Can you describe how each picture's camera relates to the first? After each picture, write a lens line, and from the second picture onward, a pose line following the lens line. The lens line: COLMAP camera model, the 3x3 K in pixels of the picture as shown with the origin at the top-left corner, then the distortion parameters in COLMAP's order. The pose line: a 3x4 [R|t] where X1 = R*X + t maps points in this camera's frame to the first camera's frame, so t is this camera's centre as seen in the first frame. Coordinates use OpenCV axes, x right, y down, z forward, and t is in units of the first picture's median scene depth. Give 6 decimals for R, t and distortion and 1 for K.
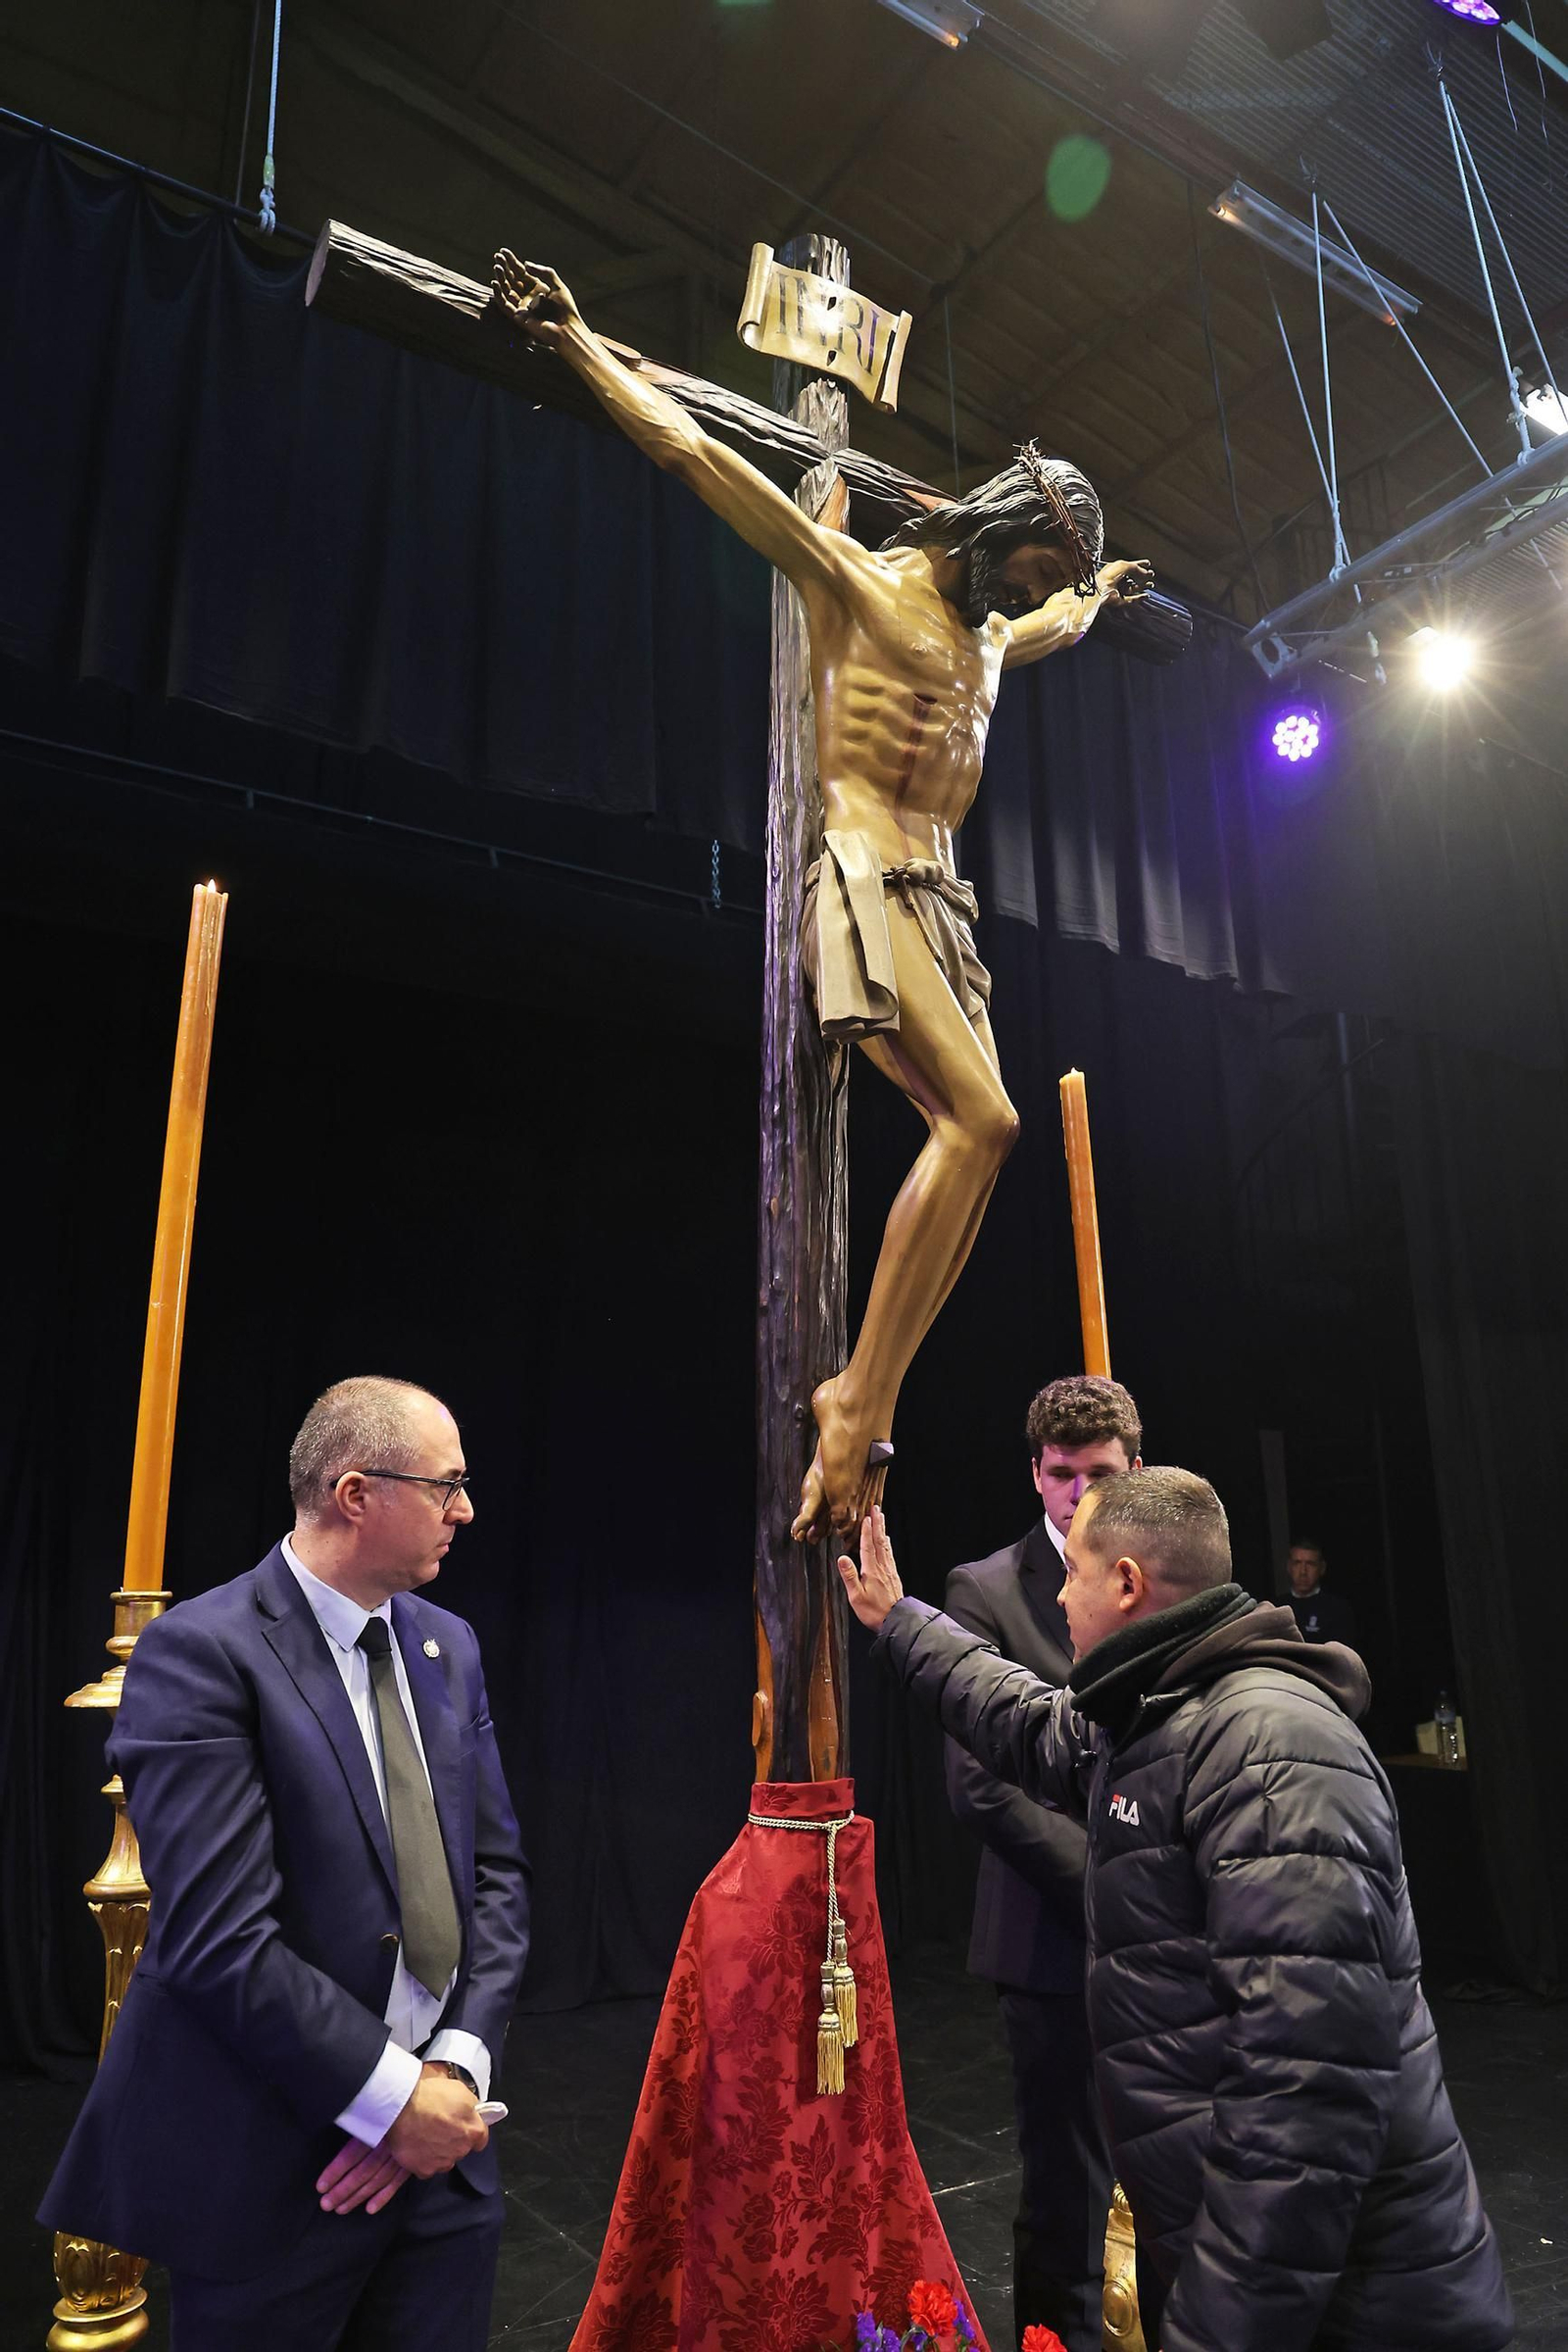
lens RADIAL K [[1574.5, 0, 797.7], [0, 1574.5, 1168.8], [0, 0, 1]] dist [-0.054496, -0.003475]
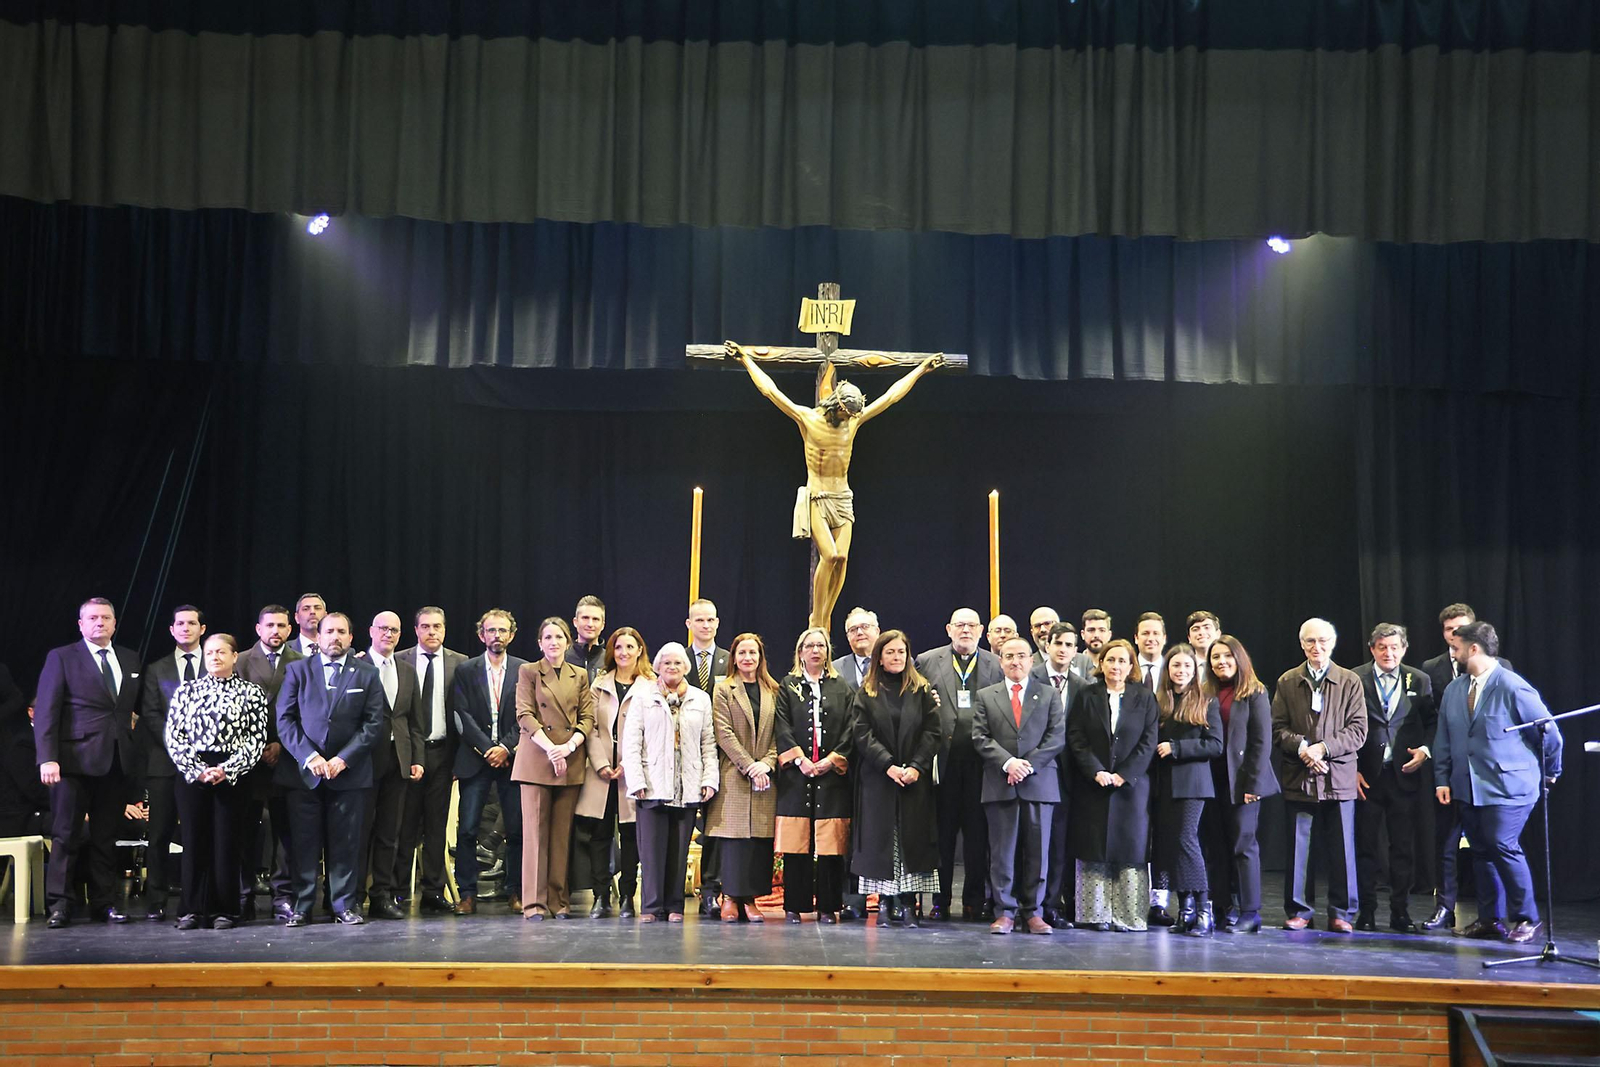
lens RADIAL K [[1914.9, 0, 797.2], [0, 1914.9, 532.7], [0, 0, 1]] dist [0.006090, 0.000000]
pose [[0.841350, -0.035958, -0.539293, 2.692931], [0.112998, 0.987437, 0.110450, -0.640275], [0.528546, -0.153866, 0.834844, -3.222734]]
